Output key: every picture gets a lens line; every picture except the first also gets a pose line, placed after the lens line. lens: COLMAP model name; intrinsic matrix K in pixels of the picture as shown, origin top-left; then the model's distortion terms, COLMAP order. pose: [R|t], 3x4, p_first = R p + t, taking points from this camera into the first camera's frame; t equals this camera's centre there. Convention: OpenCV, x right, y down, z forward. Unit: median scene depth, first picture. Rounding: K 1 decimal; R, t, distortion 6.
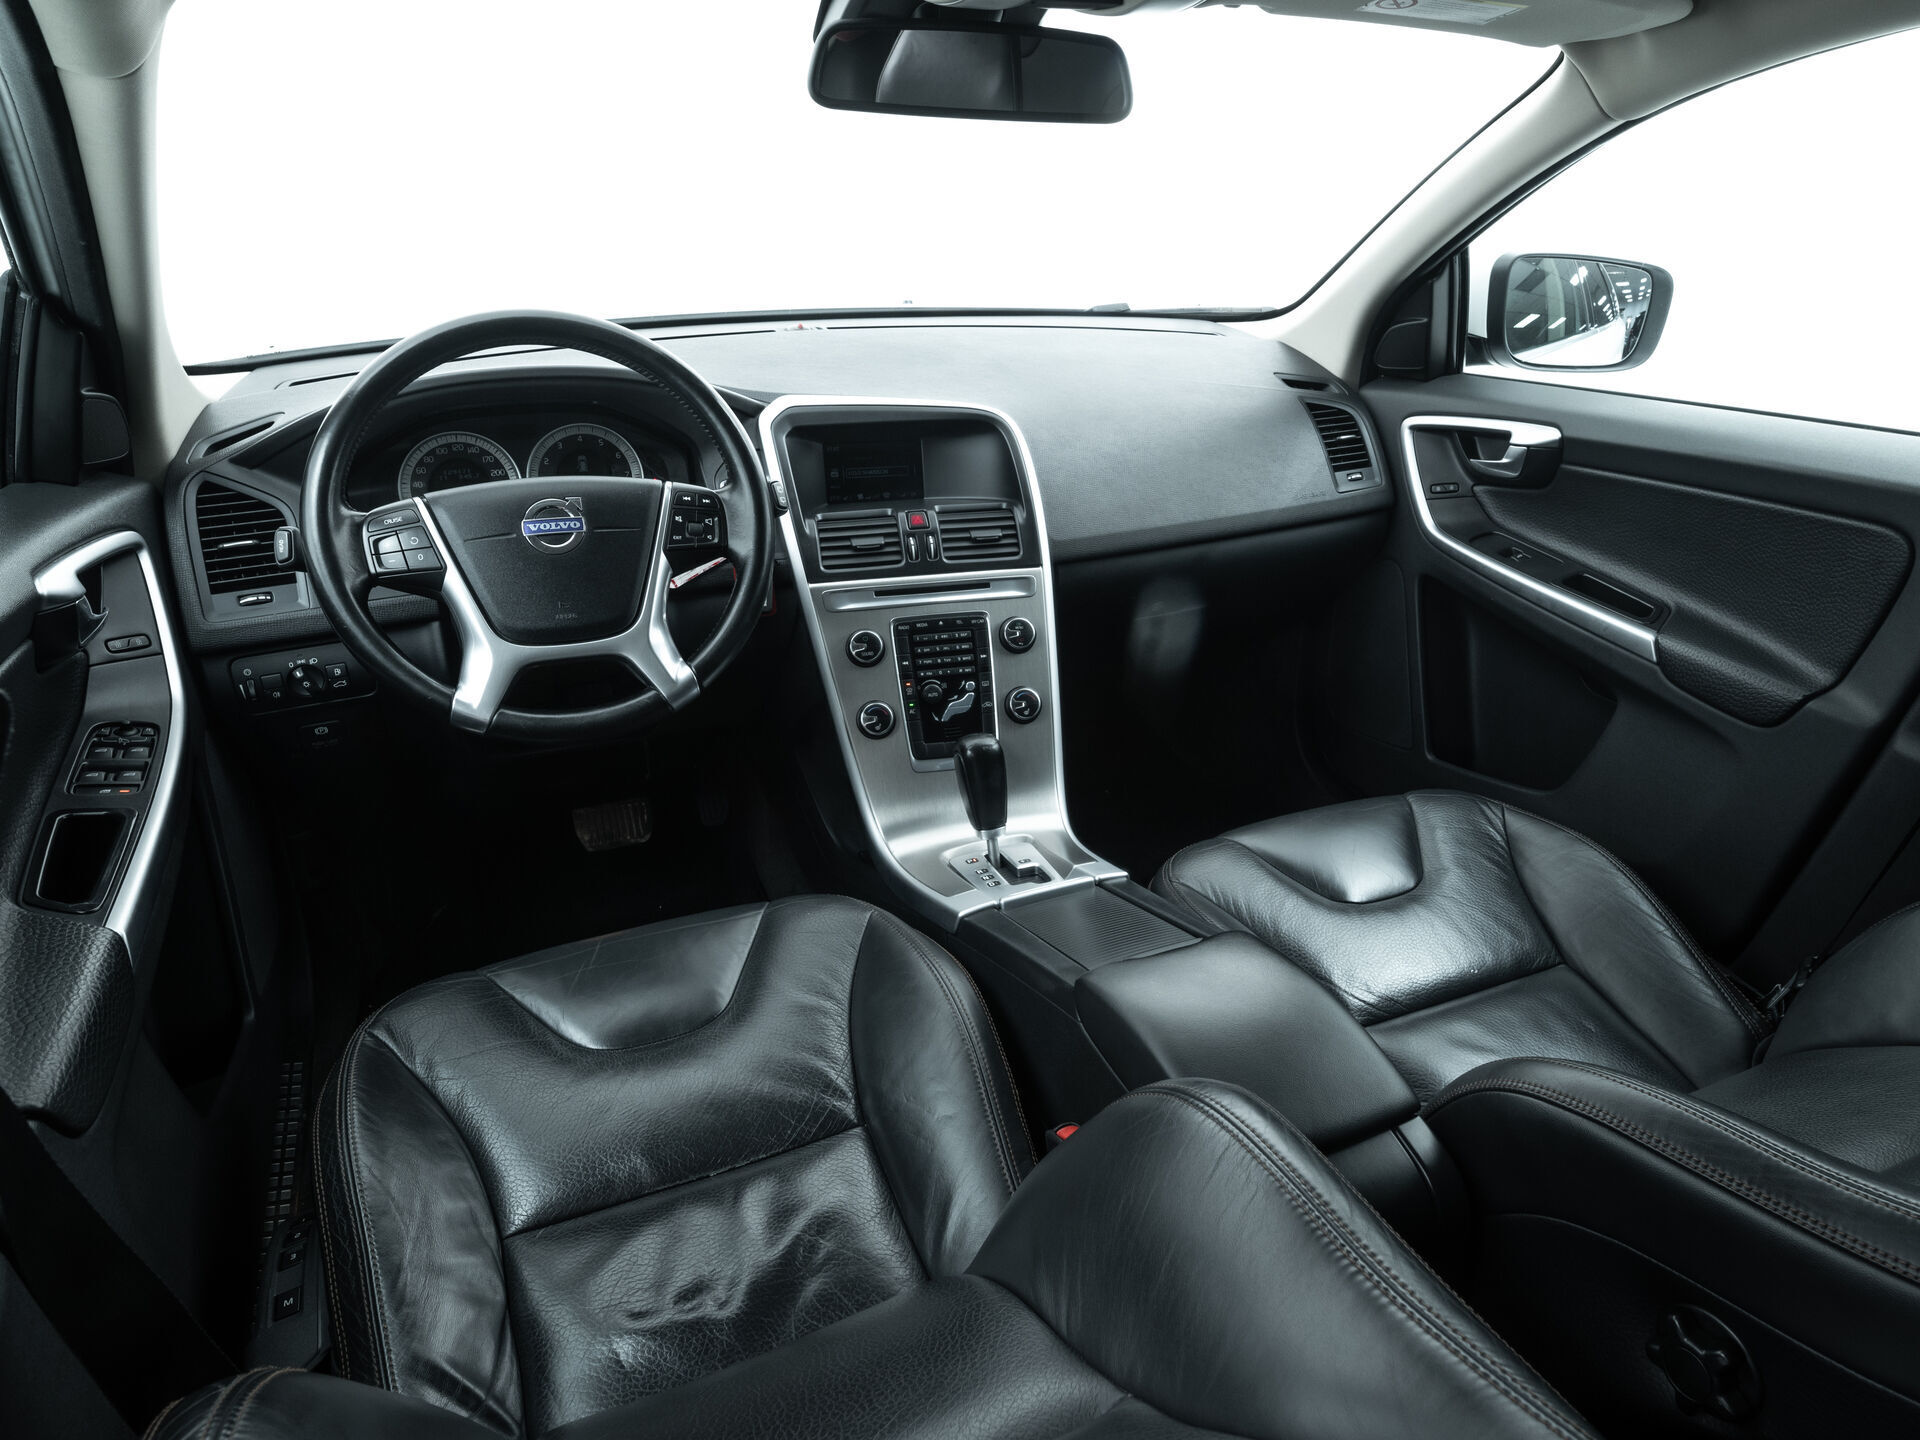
lens RADIAL K [[1335.2, 0, 1087.1], [0, 1335.2, 722.5], [0, 0, 1]] dist [-0.032228, 0.008252]
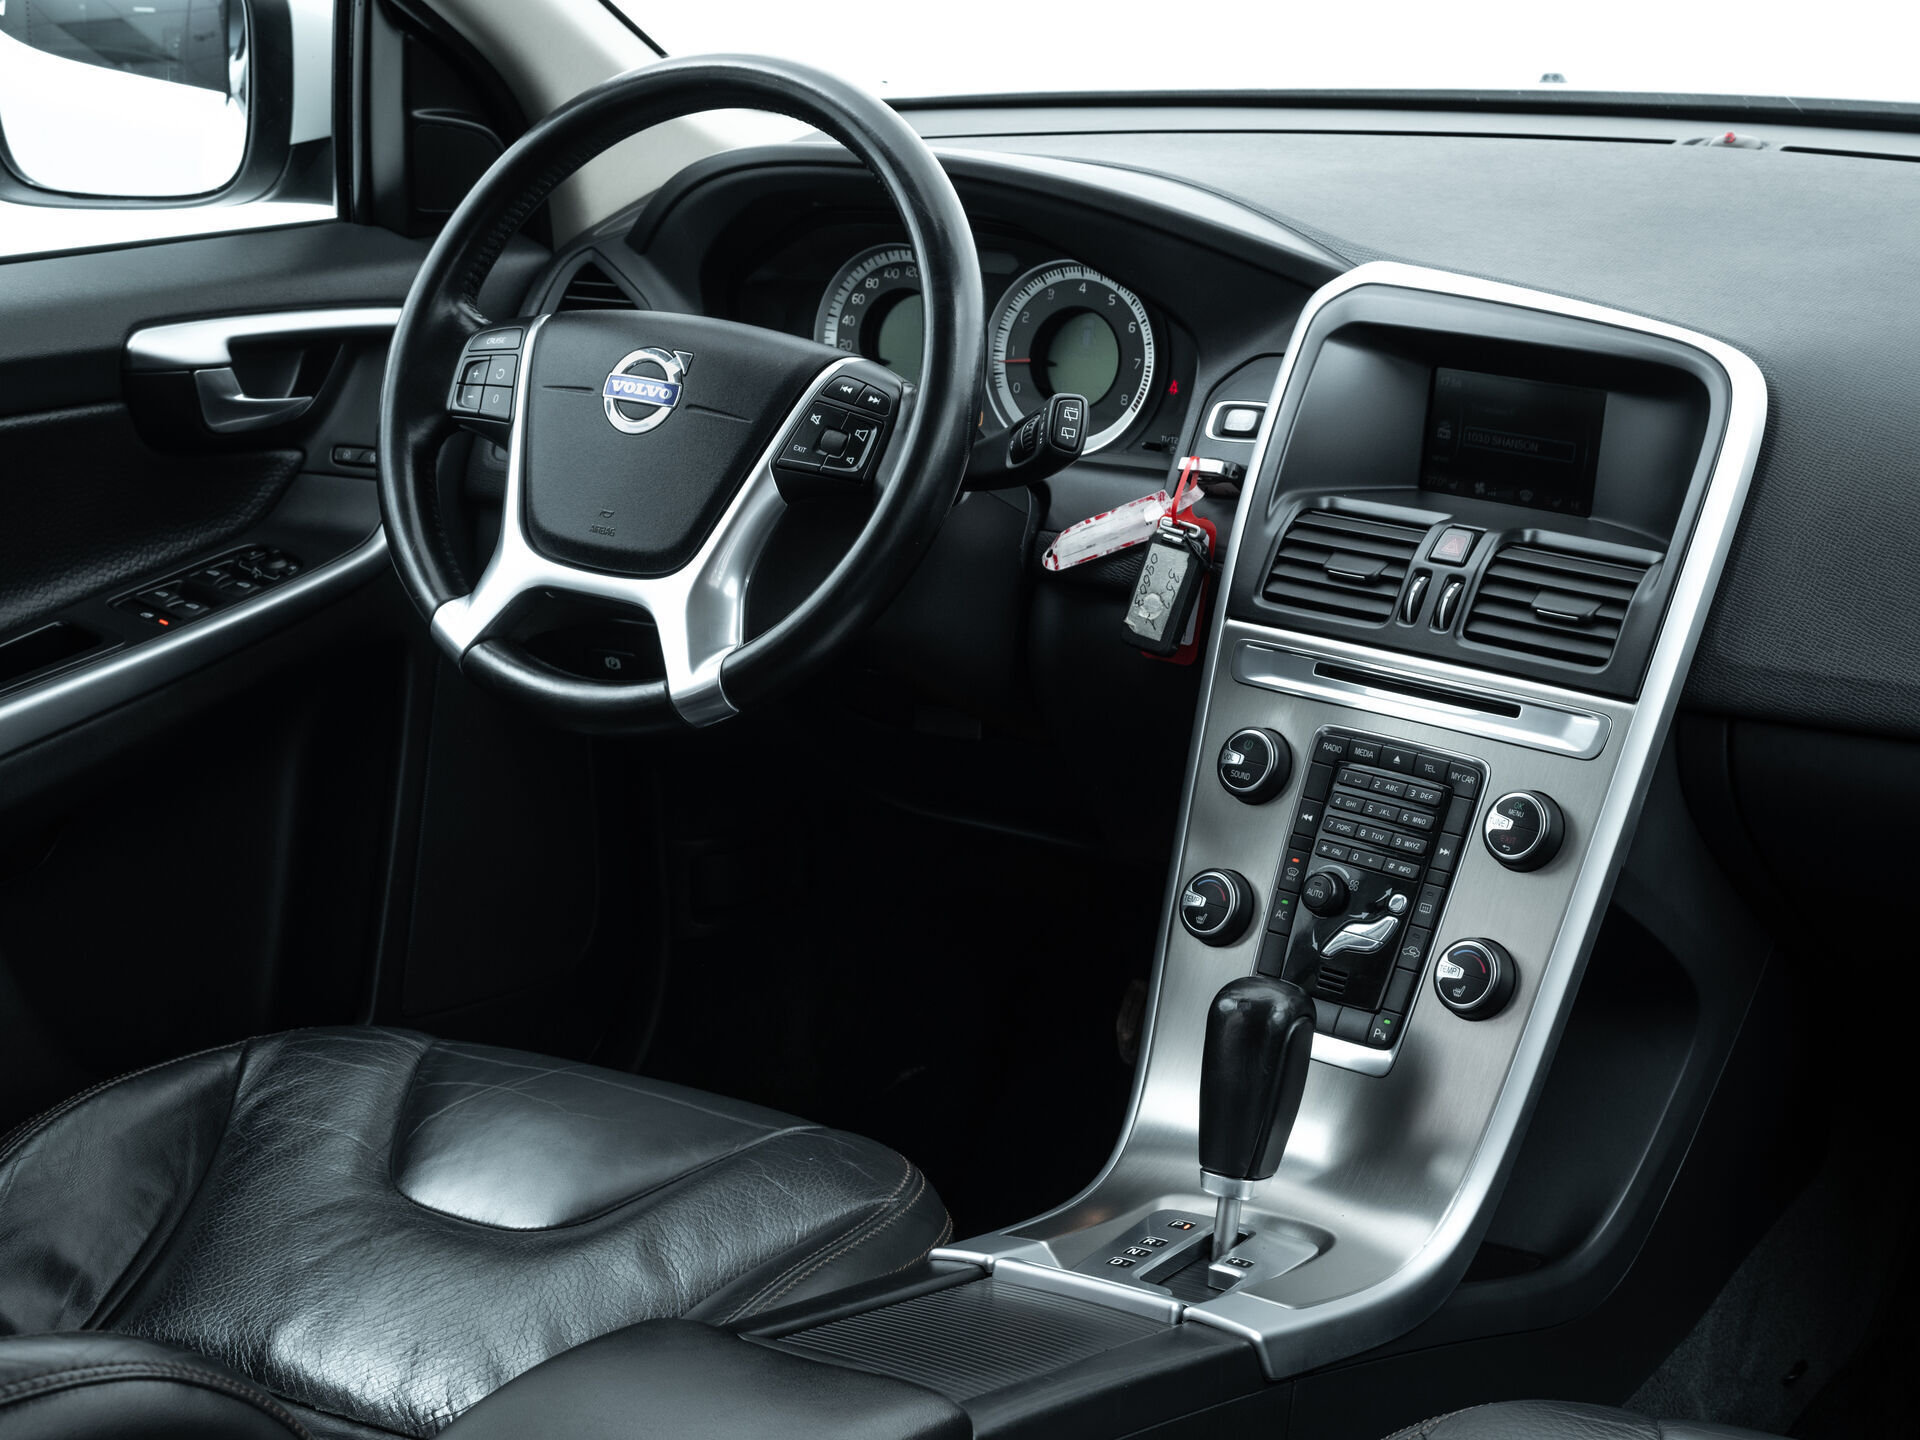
lens RADIAL K [[3435.9, 0, 1003.7], [0, 3435.9, 593.0], [0, 0, 1]] dist [0.021261, 0.000000]
pose [[0.533688, 0.199982, -0.821696, 0.925293], [-0.314402, 0.948913, 0.026741, -0.137070], [0.785066, 0.244072, 0.569299, 0.208872]]
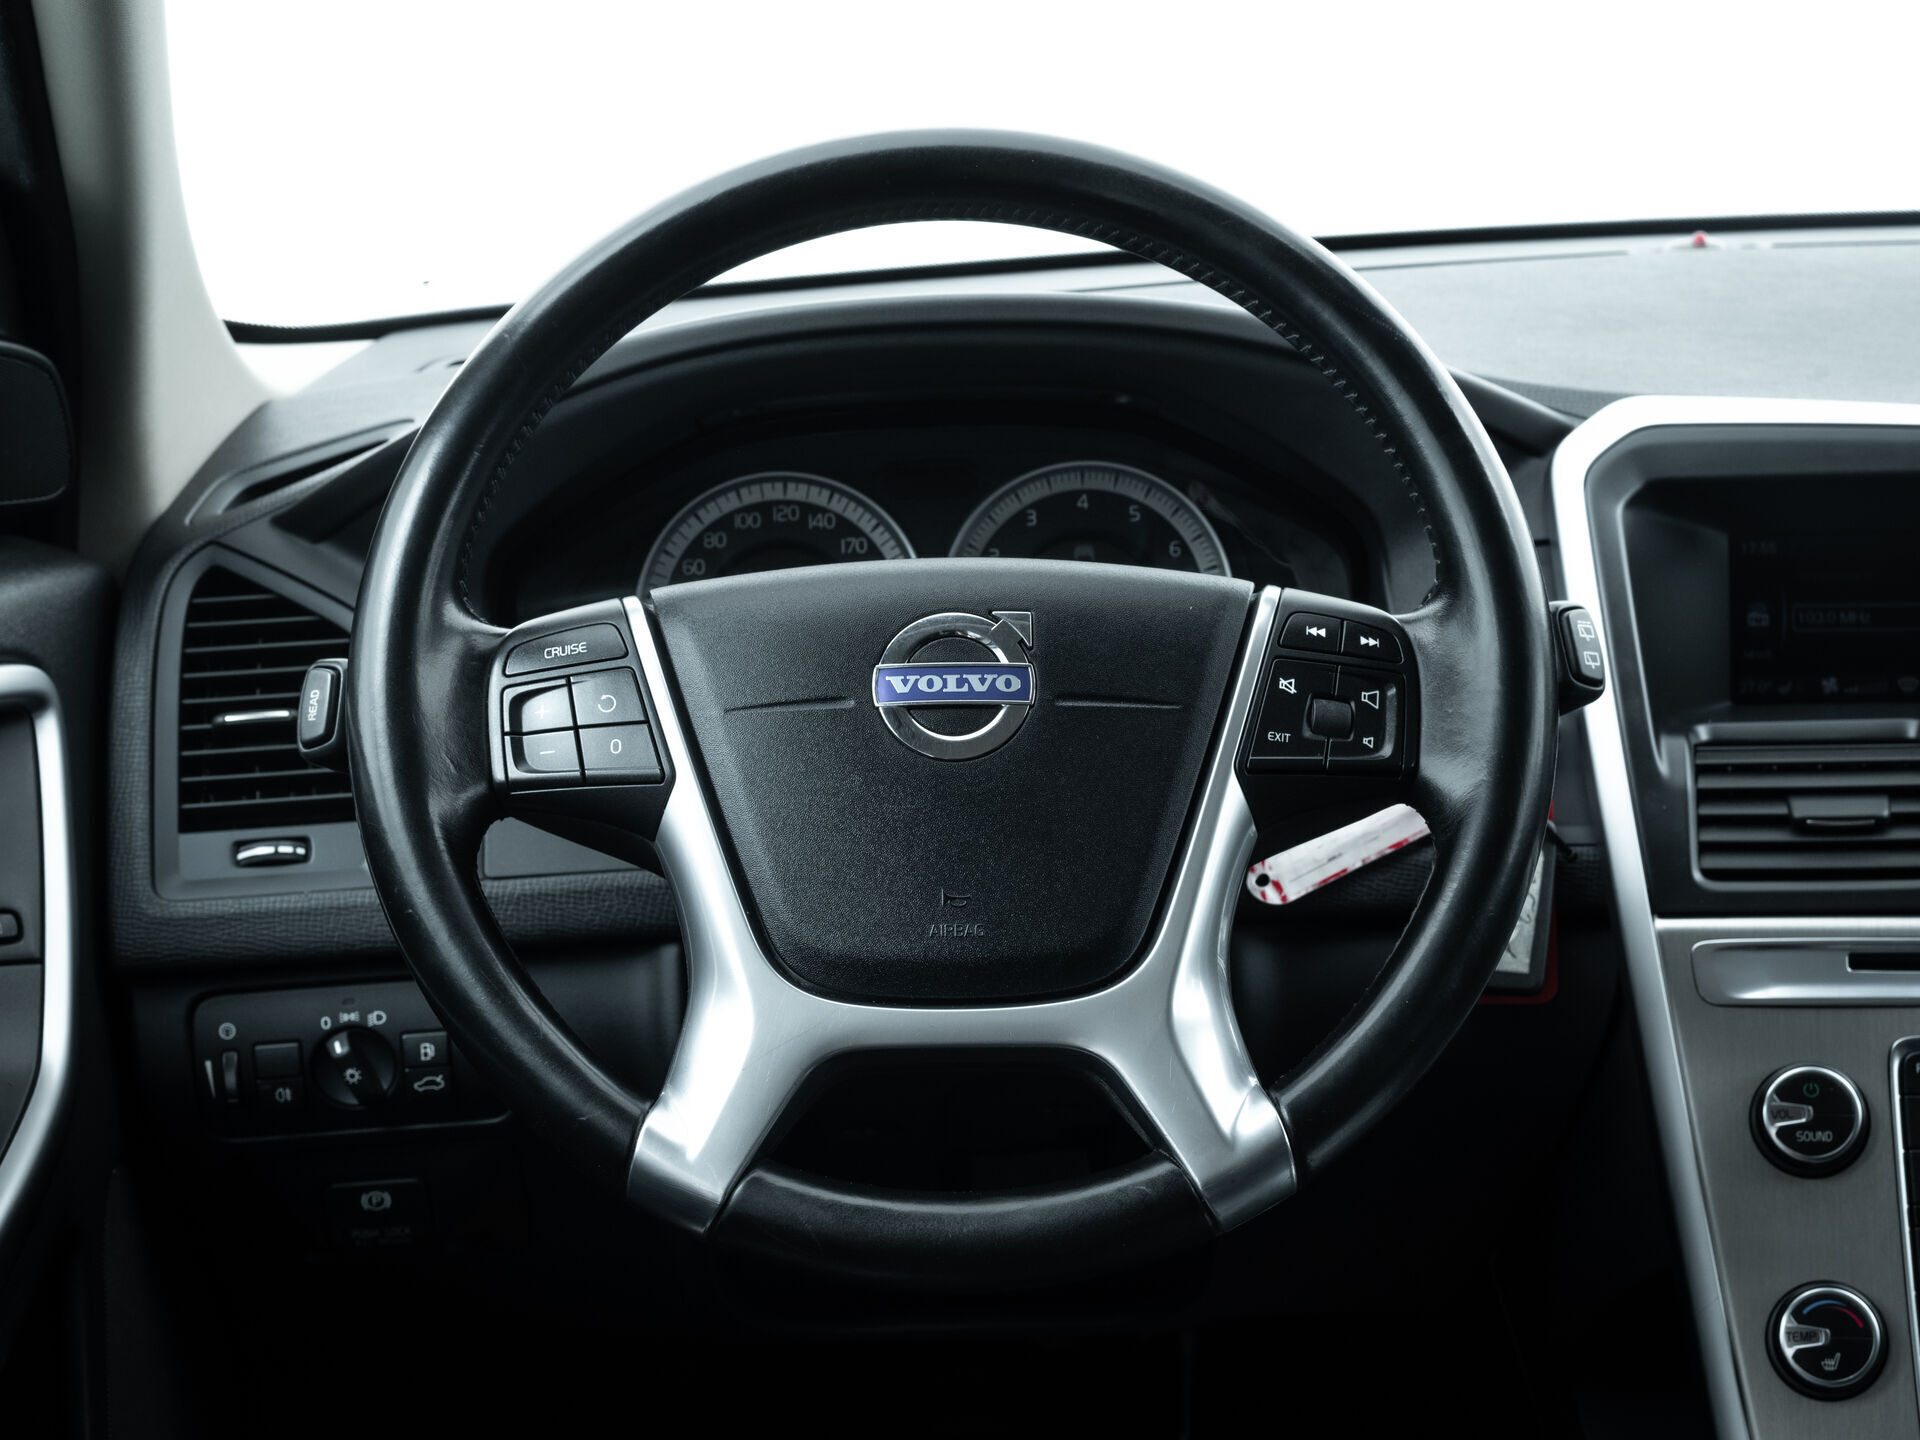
lens RADIAL K [[3435.9, 0, 923.7], [0, 3435.9, 681.1], [0, 0, 1]] dist [0.021261, 0.000000]
pose [[0.905022, 0.032554, -0.424117, -0.005725], [-0.118619, 0.976829, -0.178143, 0.018905], [0.408491, 0.211532, 0.887913, 0.136647]]
